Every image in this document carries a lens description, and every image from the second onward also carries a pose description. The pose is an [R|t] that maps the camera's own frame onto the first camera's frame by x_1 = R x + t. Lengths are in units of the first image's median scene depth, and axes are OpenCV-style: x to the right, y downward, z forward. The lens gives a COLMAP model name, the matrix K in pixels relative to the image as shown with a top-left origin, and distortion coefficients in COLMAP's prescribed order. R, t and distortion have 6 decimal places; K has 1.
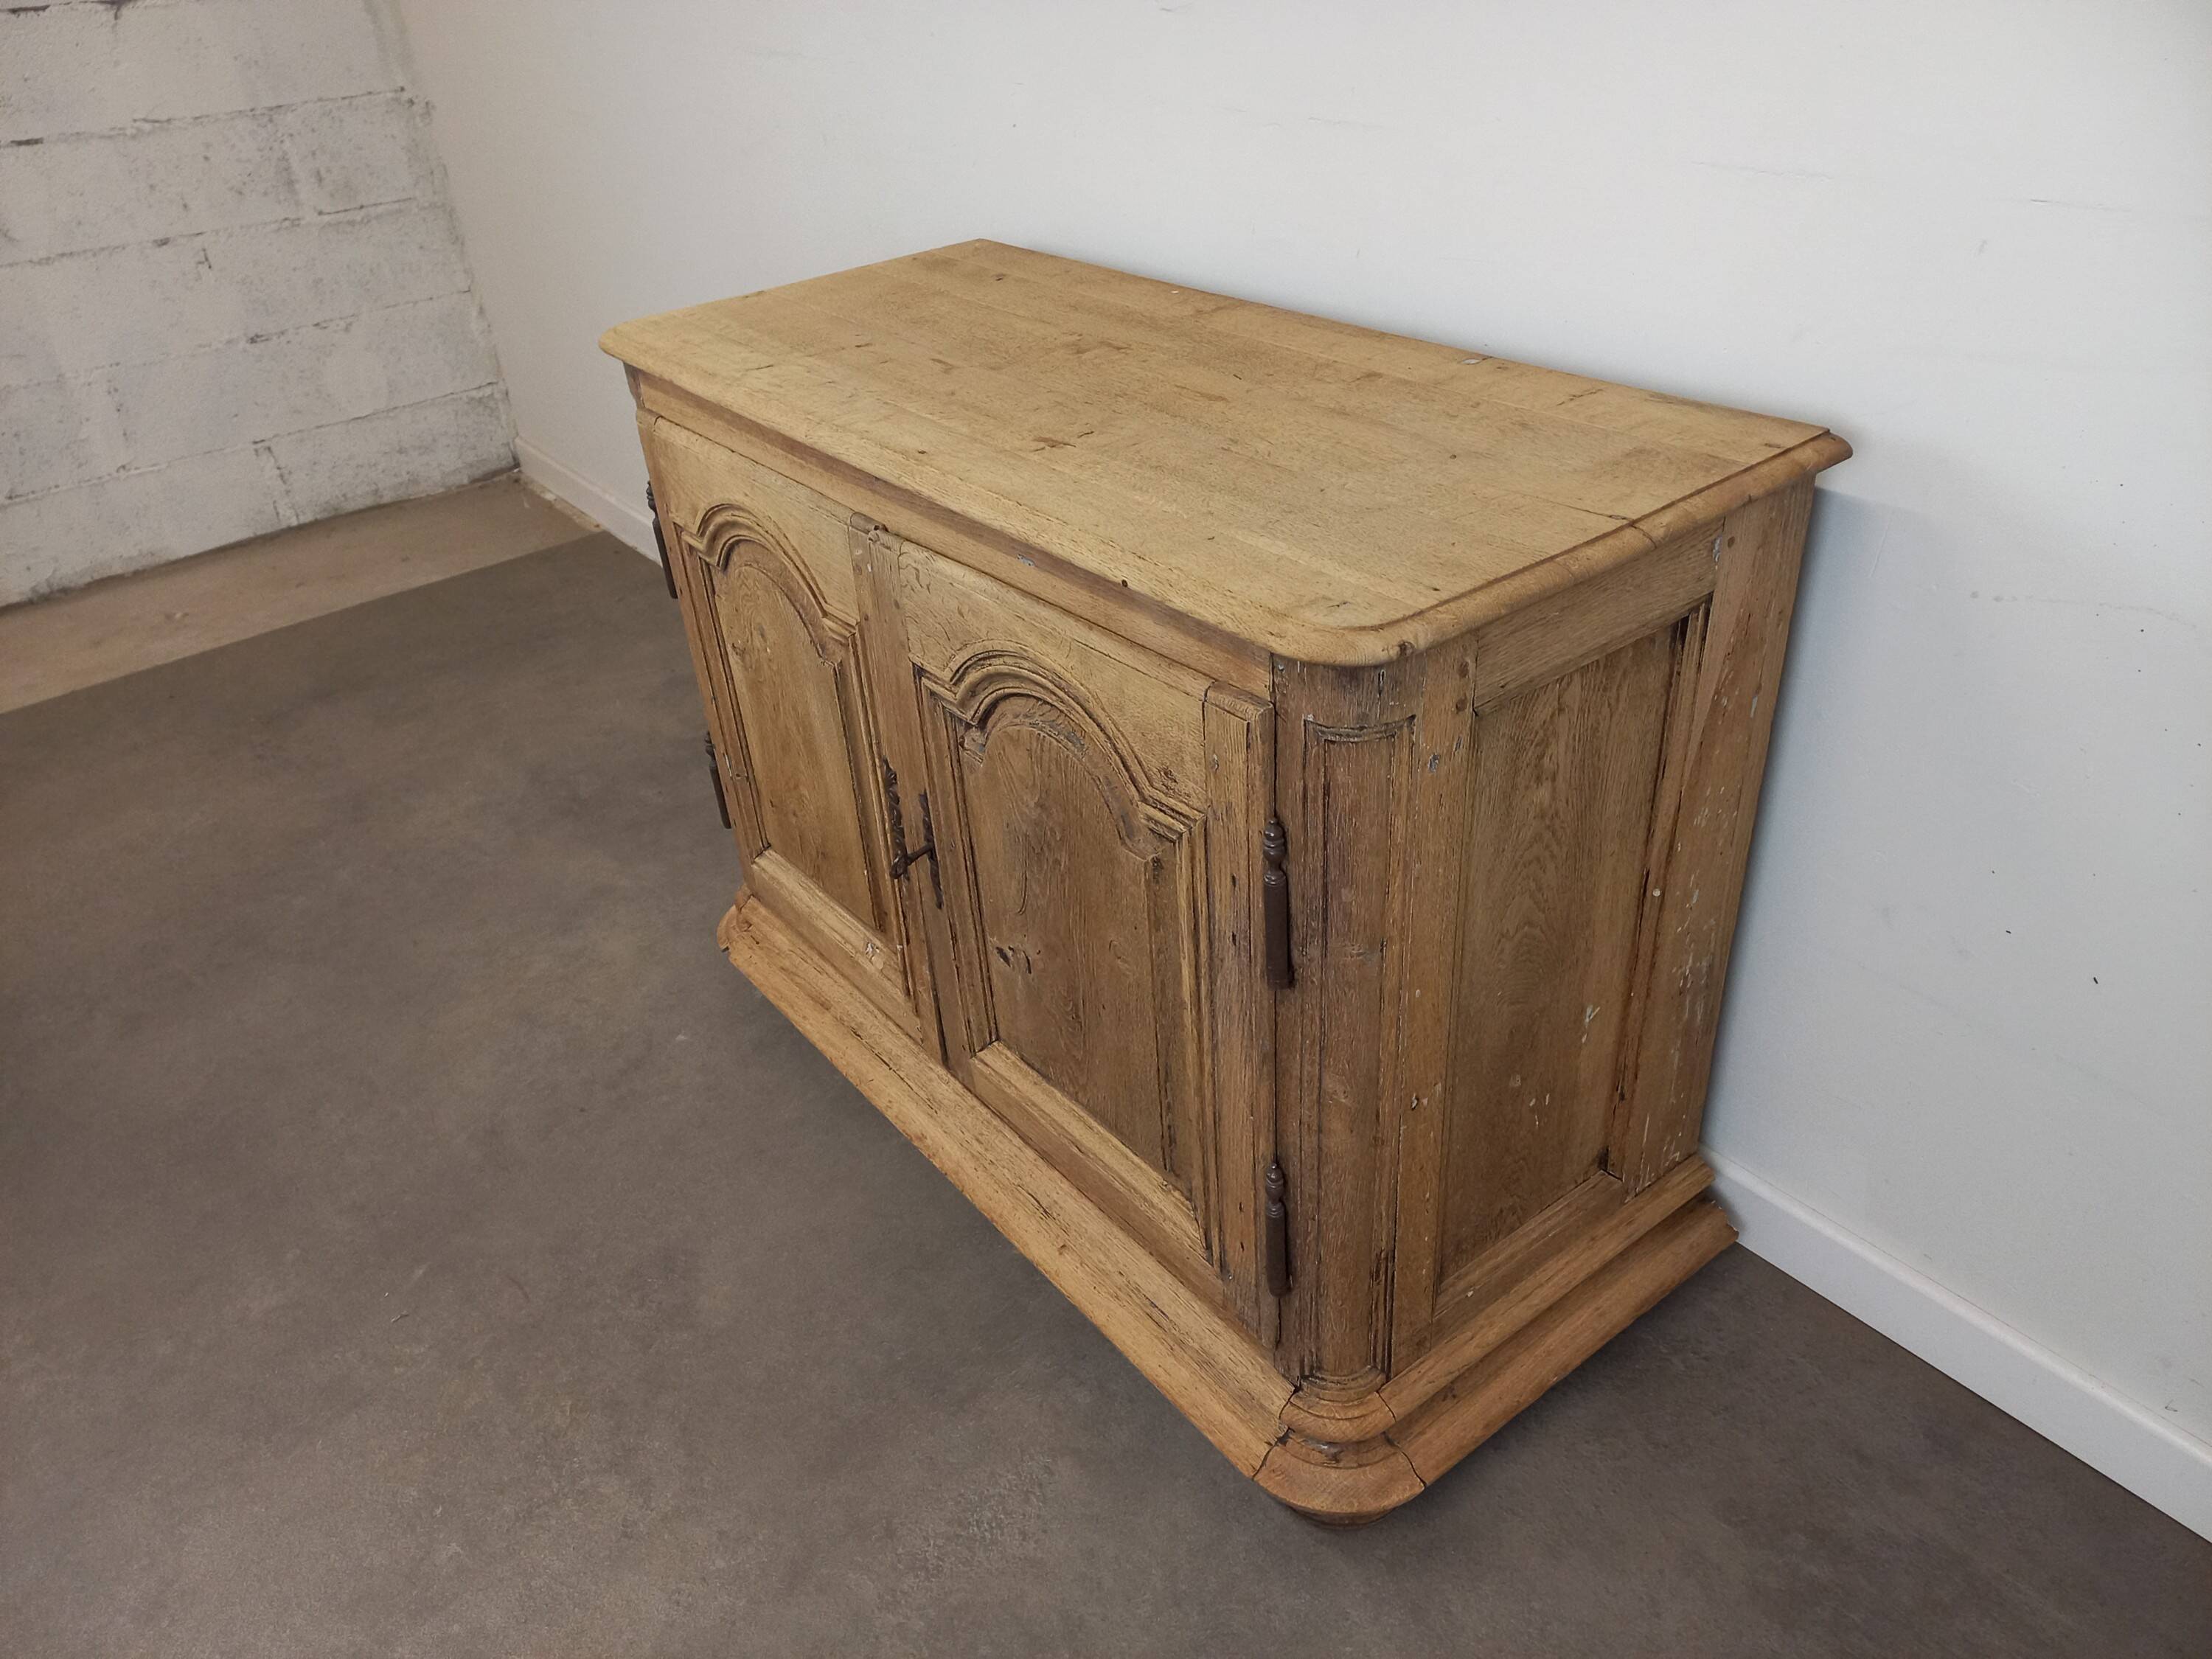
lens RADIAL K [[1617.7, 0, 1086.5], [0, 1617.7, 882.4], [0, 0, 1]] dist [0.074414, -0.068217]
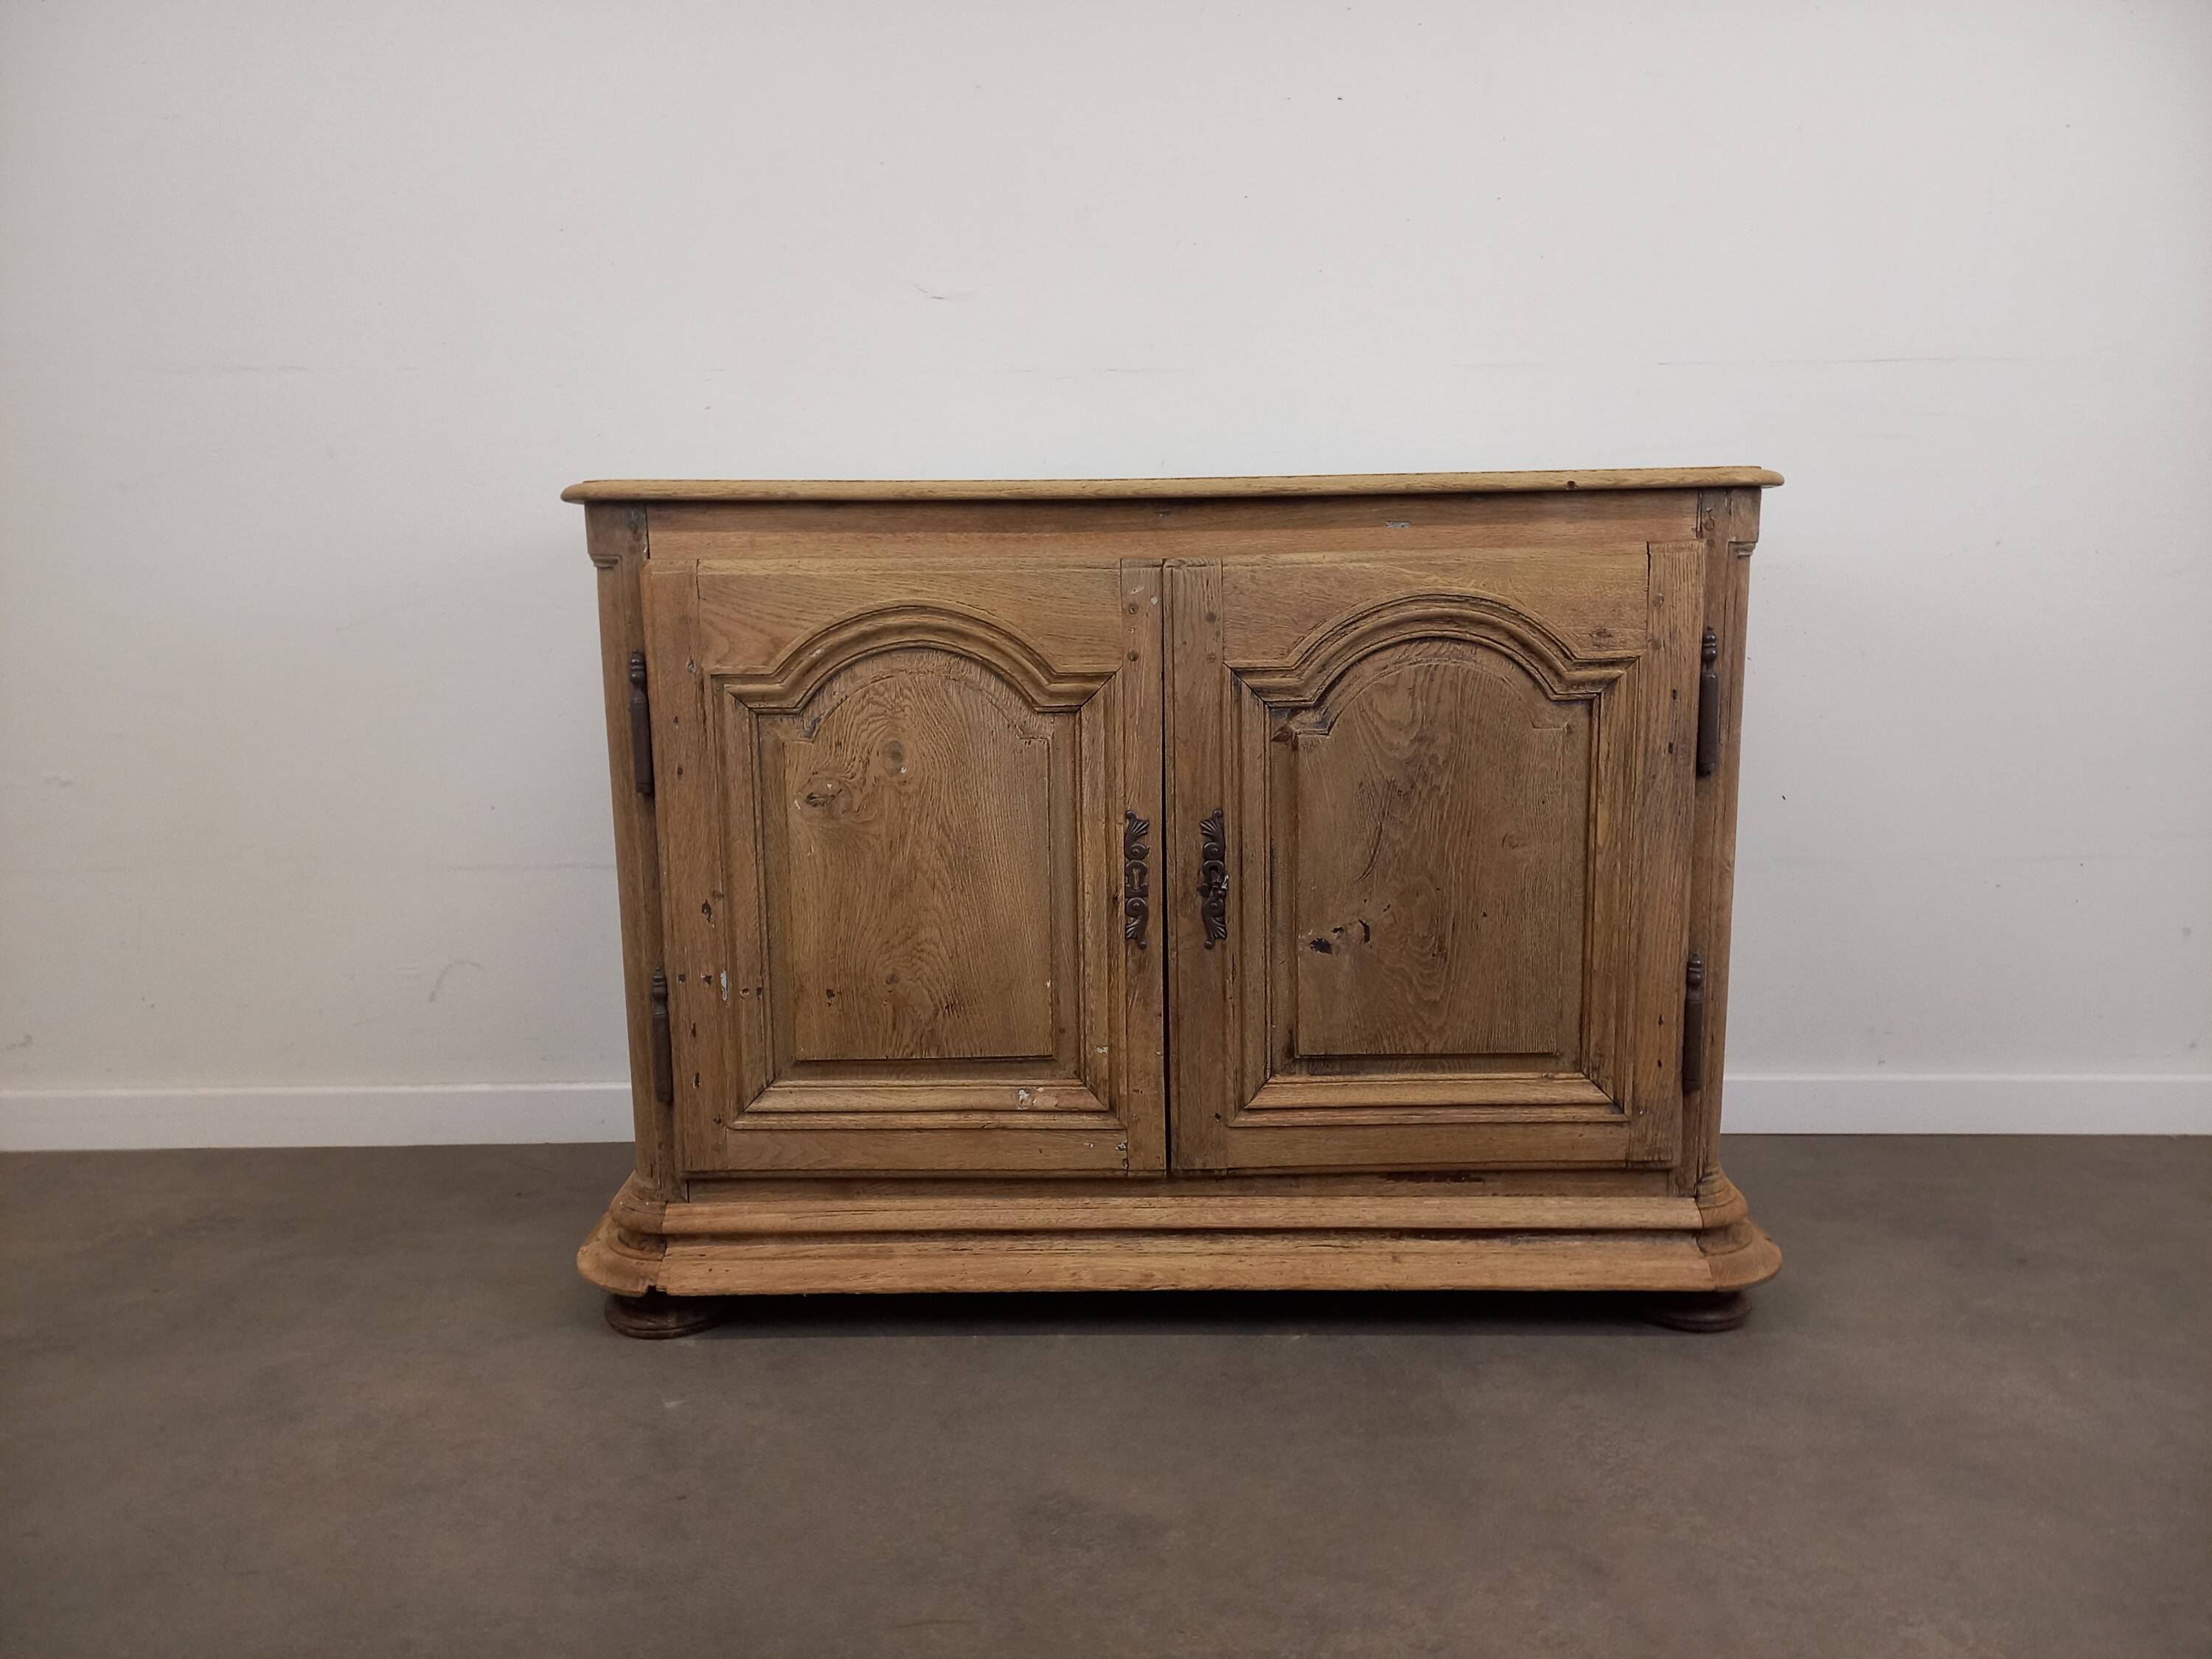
lens RADIAL K [[1617.7, 0, 1102.6], [0, 1617.7, 846.4], [0, 0, 1]] dist [0.074414, -0.068217]
pose [[0.598646, -0.068355, 0.798092, -1.147978], [0.411783, 0.880877, -0.233431, 0.206915], [-0.687065, 0.468383, 0.555481, 0.575026]]
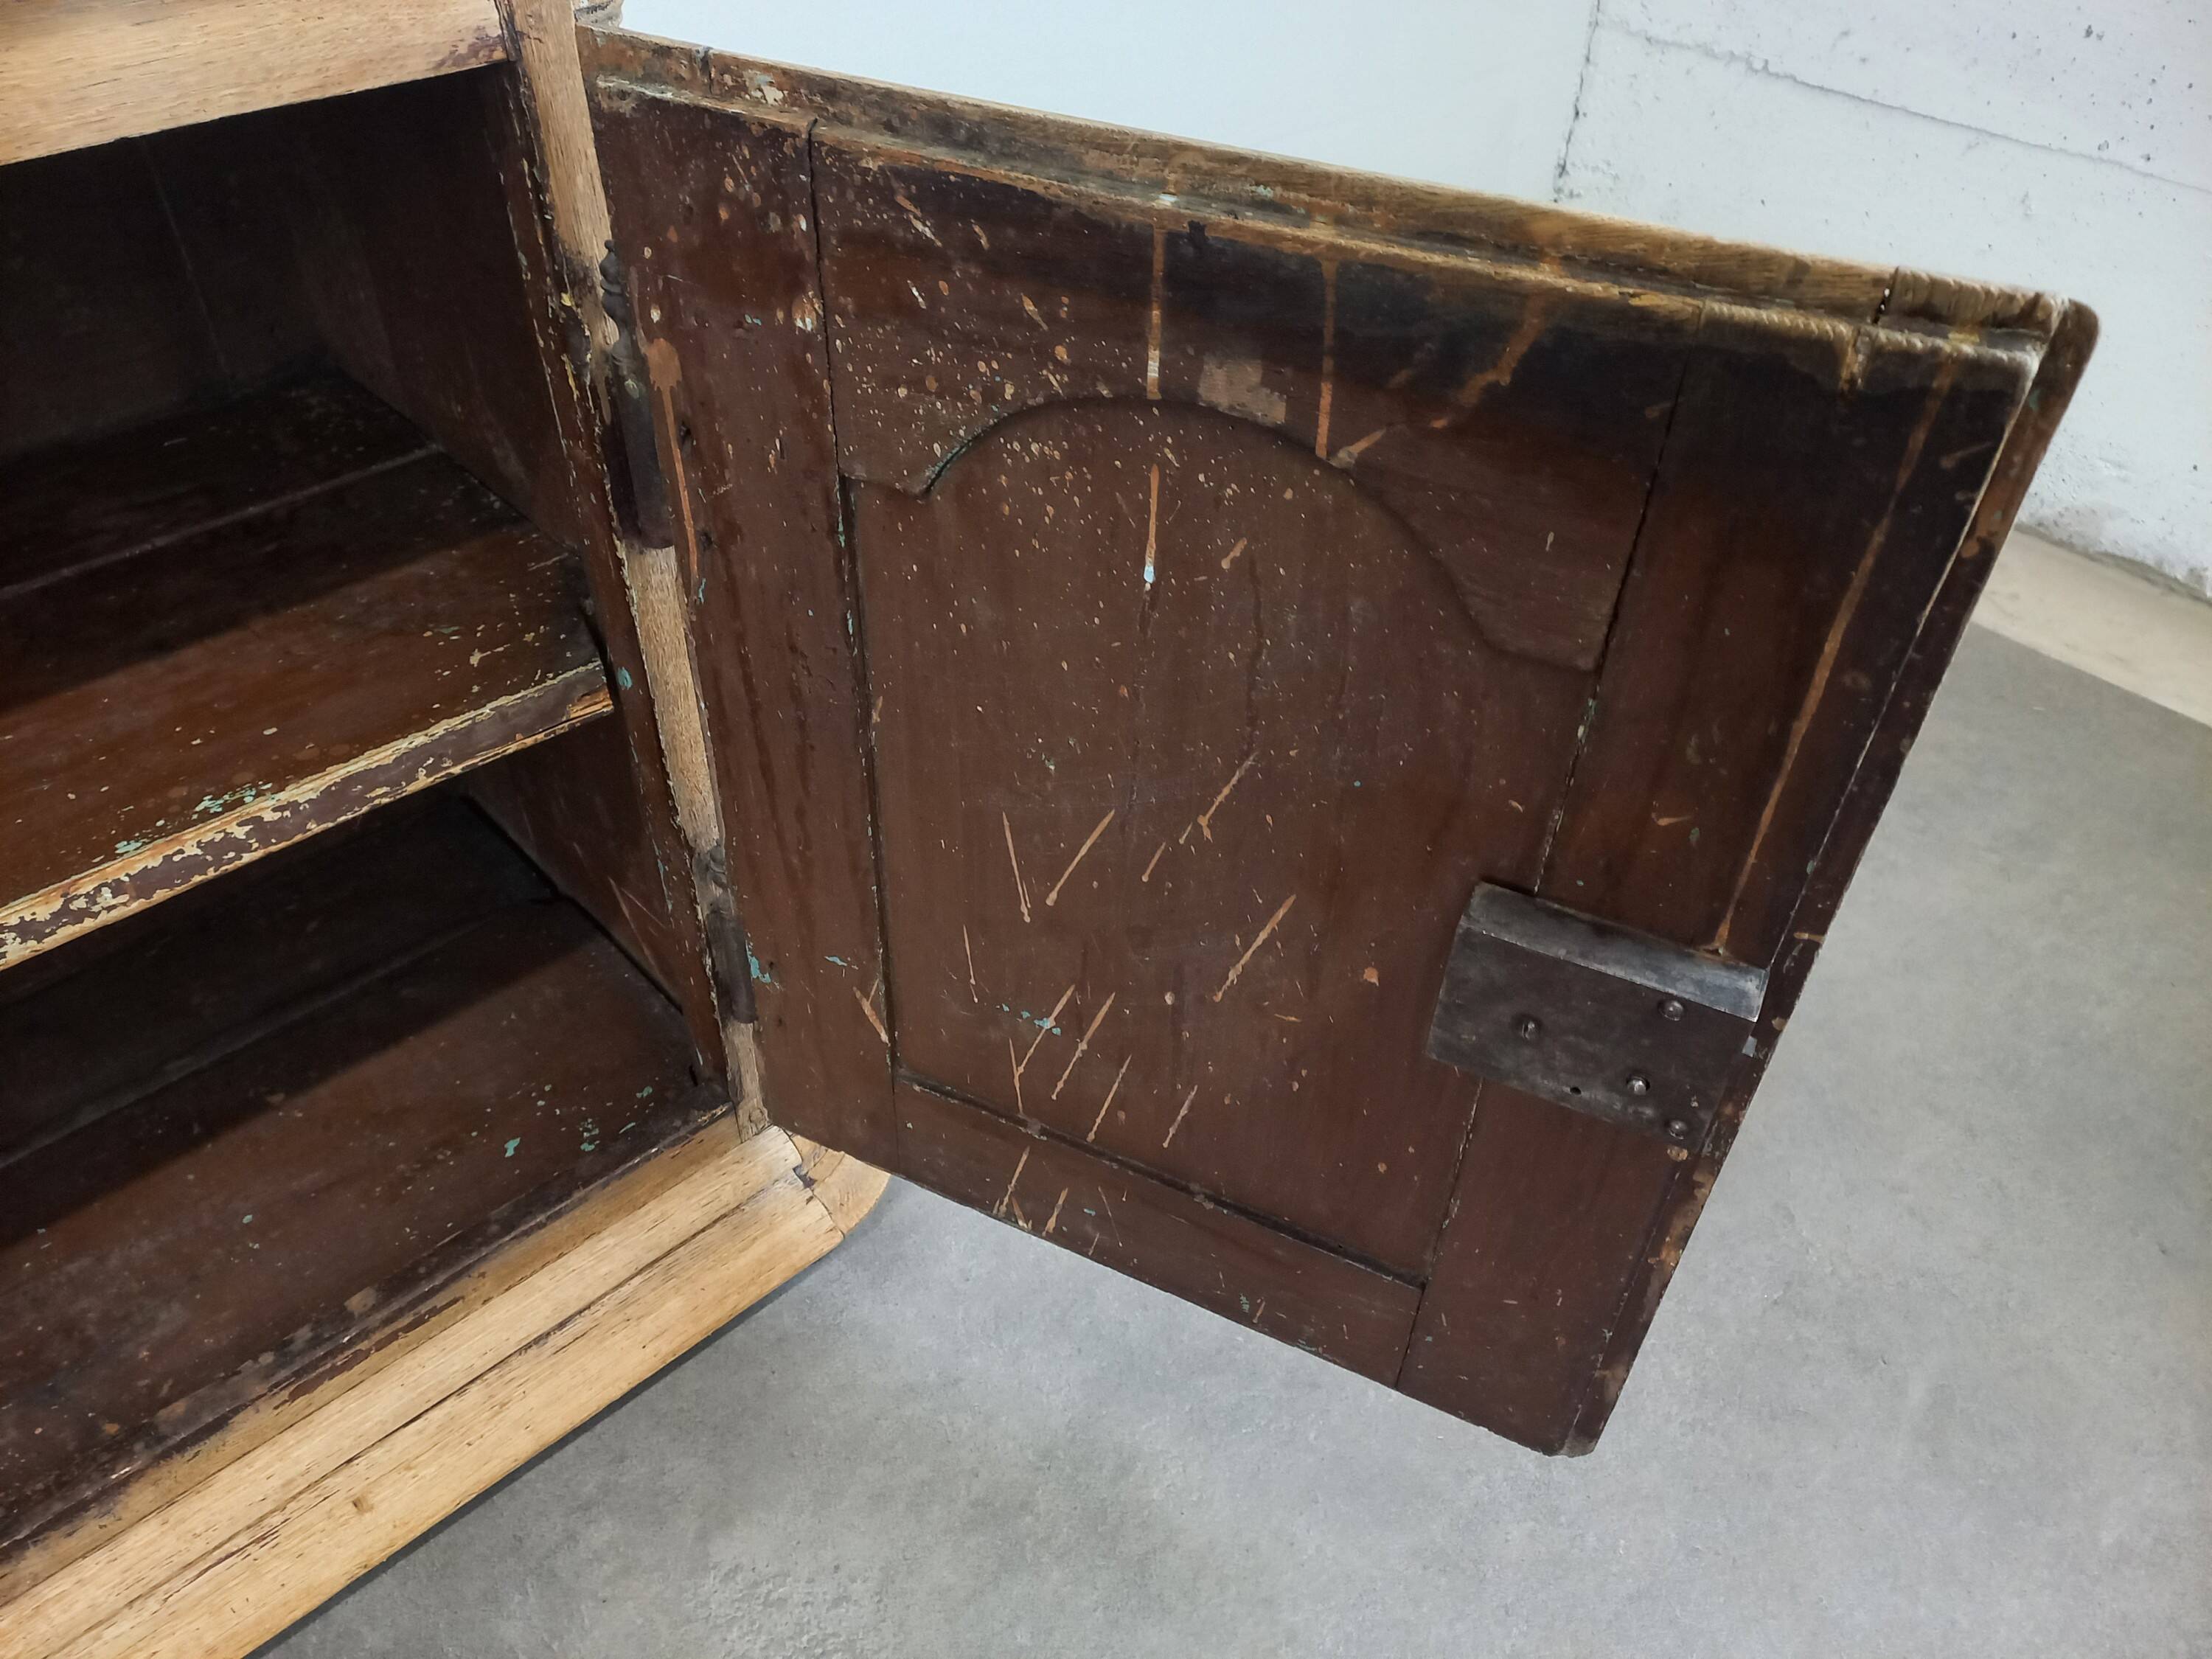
lens RADIAL K [[1610.2, 0, 1066.6], [0, 1610.2, 865.4], [0, 0, 1]] dist [0.064828, -0.053660]
pose [[-0.091431, -0.614539, 0.783570, -0.431126], [0.542337, 0.629202, 0.556754, -0.114806], [-0.835171, 0.475863, 0.275759, 0.692120]]
